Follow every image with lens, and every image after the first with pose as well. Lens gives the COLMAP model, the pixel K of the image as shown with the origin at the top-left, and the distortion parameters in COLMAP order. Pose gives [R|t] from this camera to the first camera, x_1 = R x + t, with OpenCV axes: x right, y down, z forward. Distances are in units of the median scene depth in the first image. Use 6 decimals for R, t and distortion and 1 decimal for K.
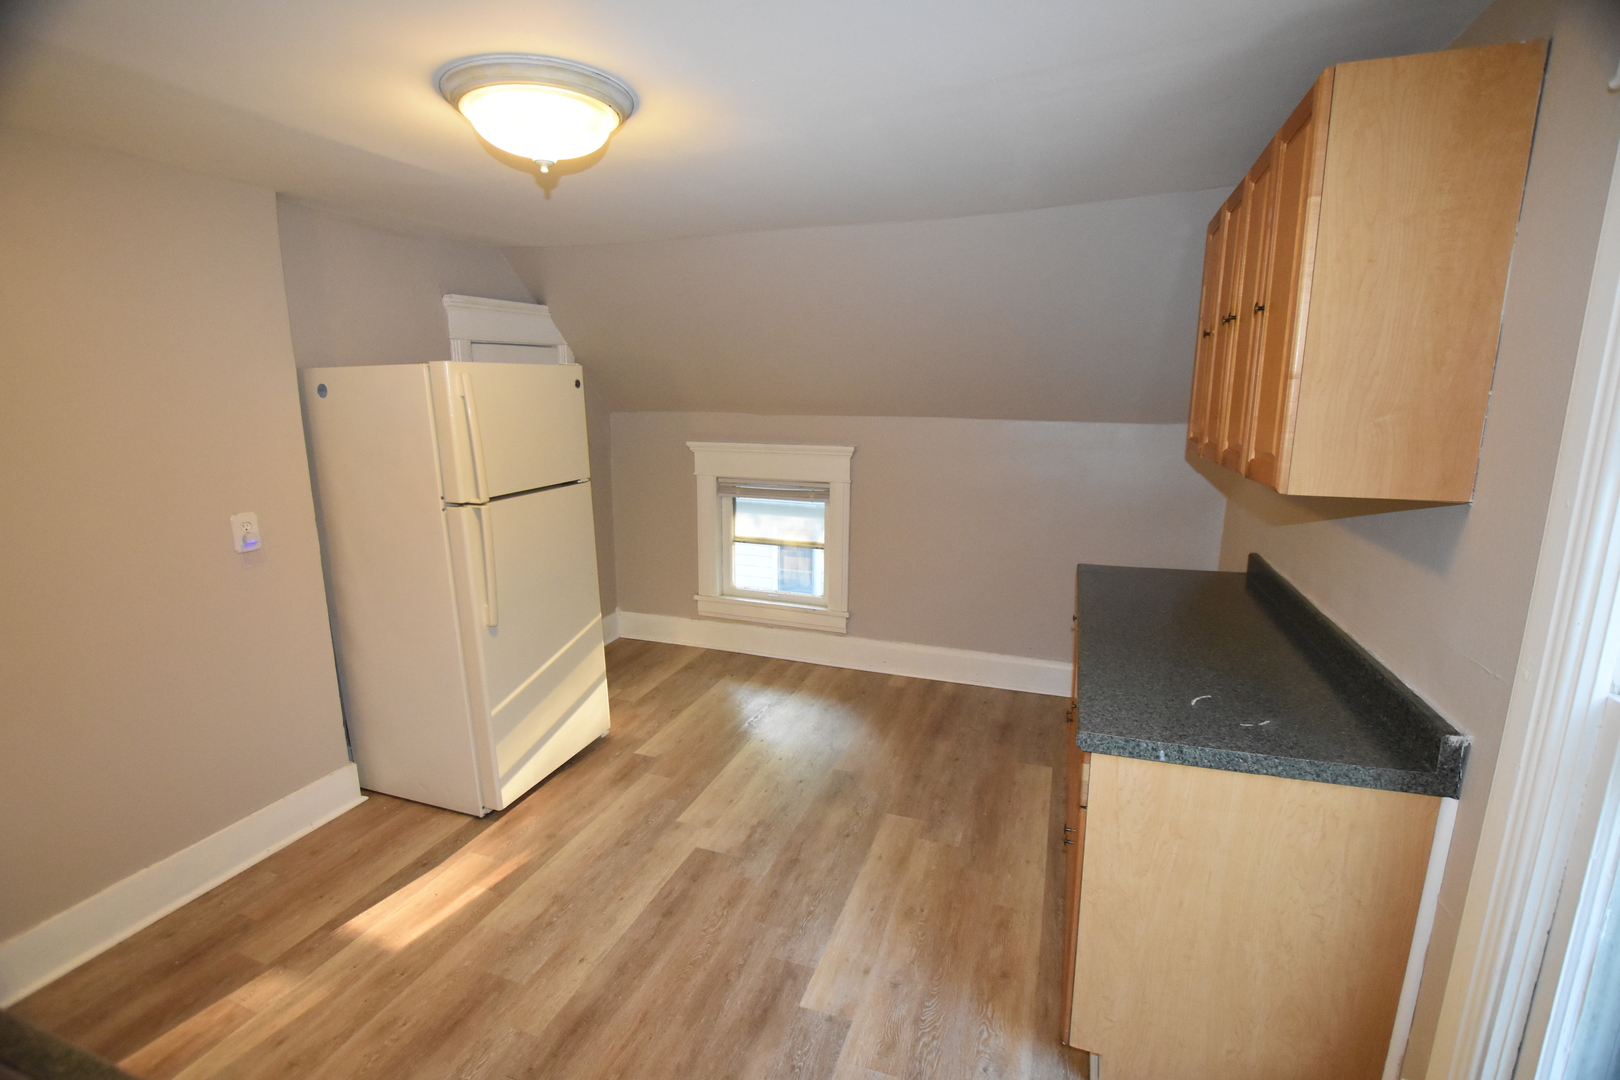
lens RADIAL K [[712.9, 0, 820.5], [0, 712.9, 536.1], [0, 0, 1]] dist [-0.035307, 0.006178]
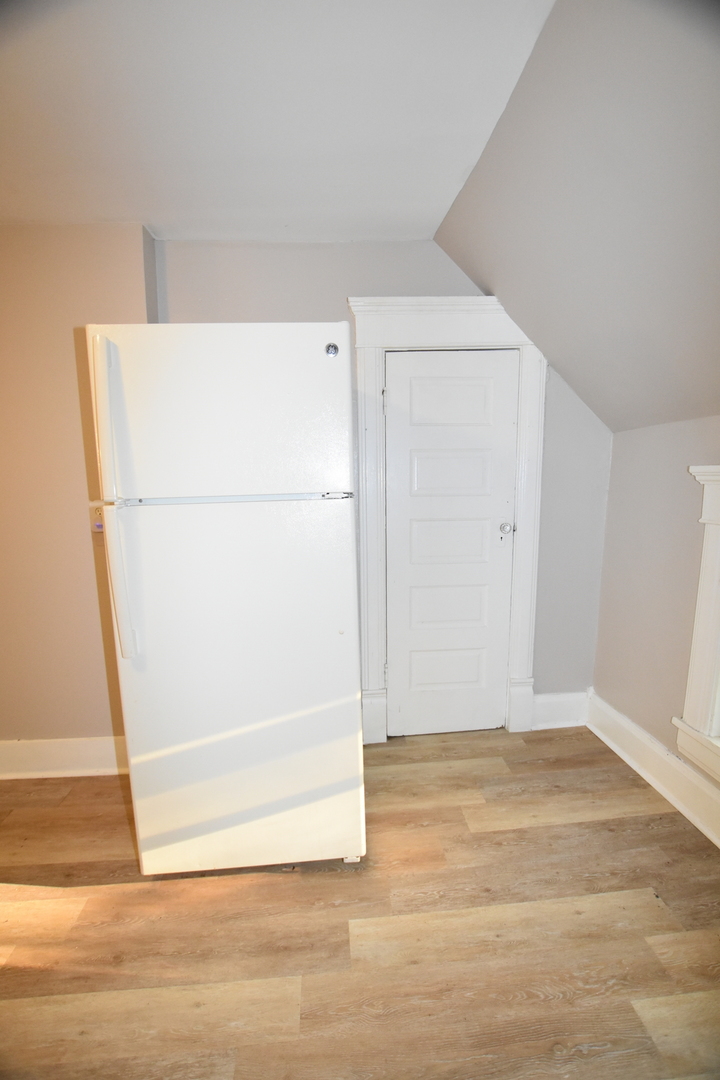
lens RADIAL K [[475.3, 0, 358.5], [0, 475.3, 544.7], [0, 0, 1]] dist [-0.035307, 0.006178]
pose [[0.403228, 0.117597, -0.907512, 0.117524], [-0.165545, 0.984720, 0.054046, -0.076841], [0.900001, 0.128441, 0.416535, 1.085278]]
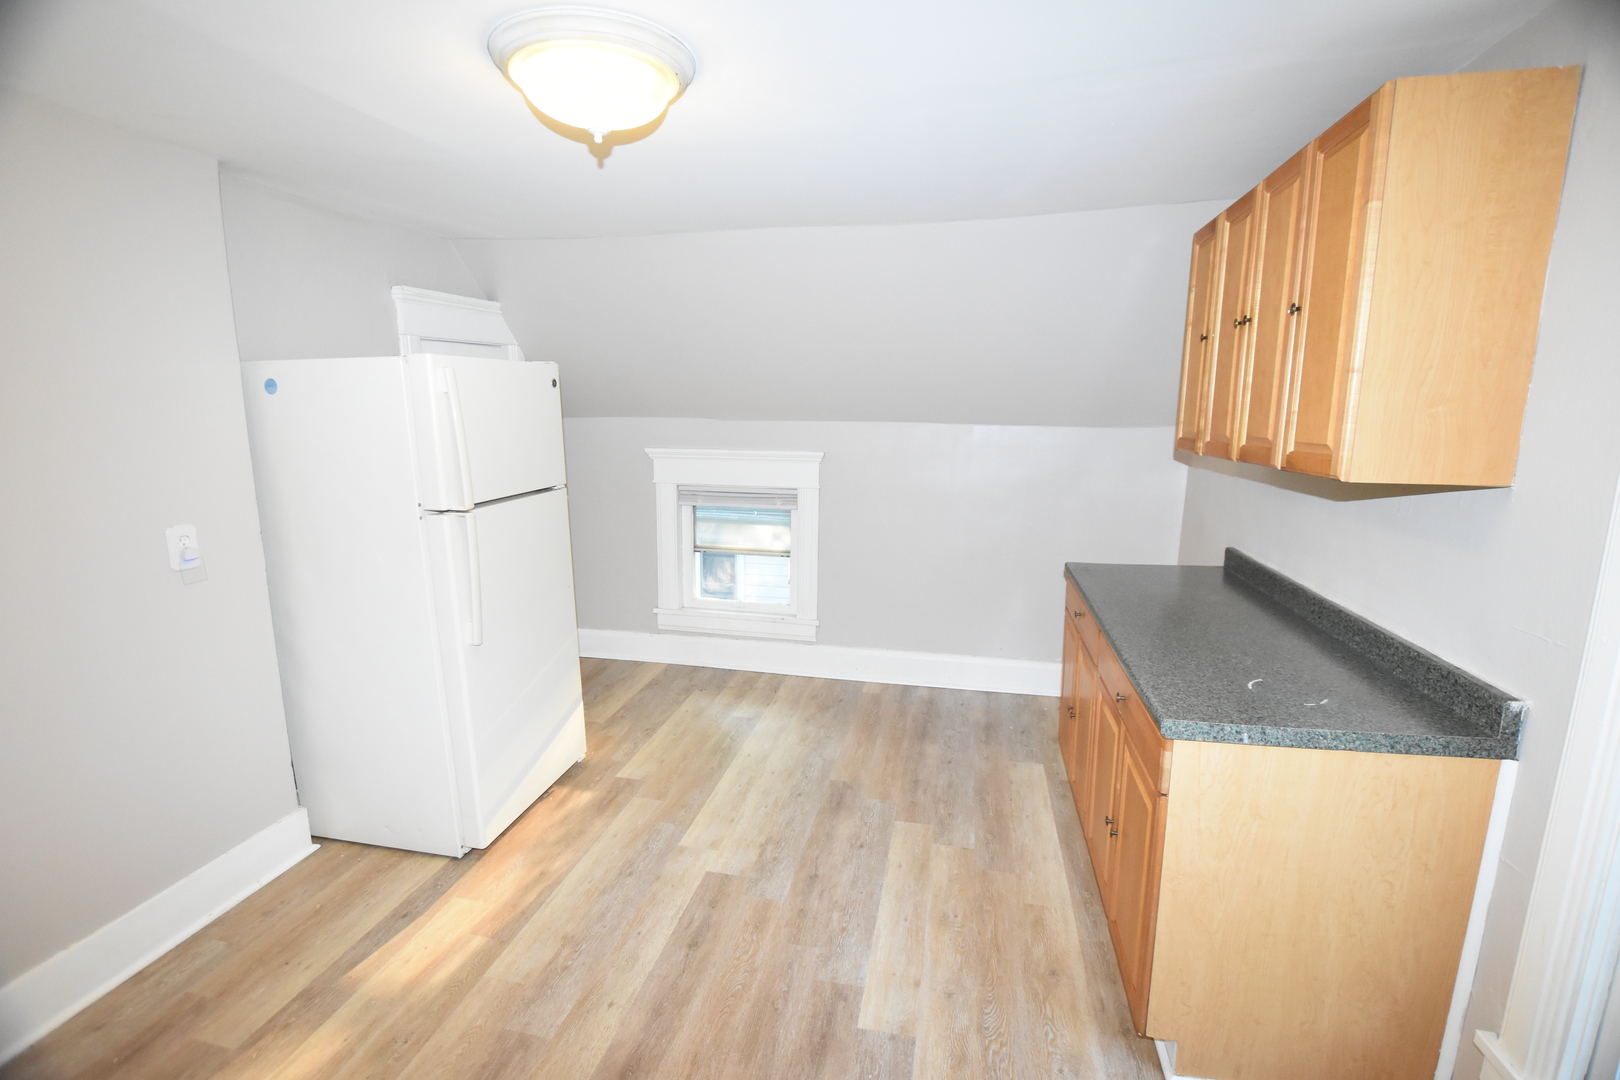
lens RADIAL K [[712.9, 0, 820.2], [0, 712.9, 536.1], [0, 0, 1]] dist [-0.035307, 0.006178]
pose [[0.990726, -0.020224, 0.134364, -0.157189], [0.022613, 0.999612, -0.016275, 0.012409], [-0.133983, 0.019162, 0.990798, 0.039819]]
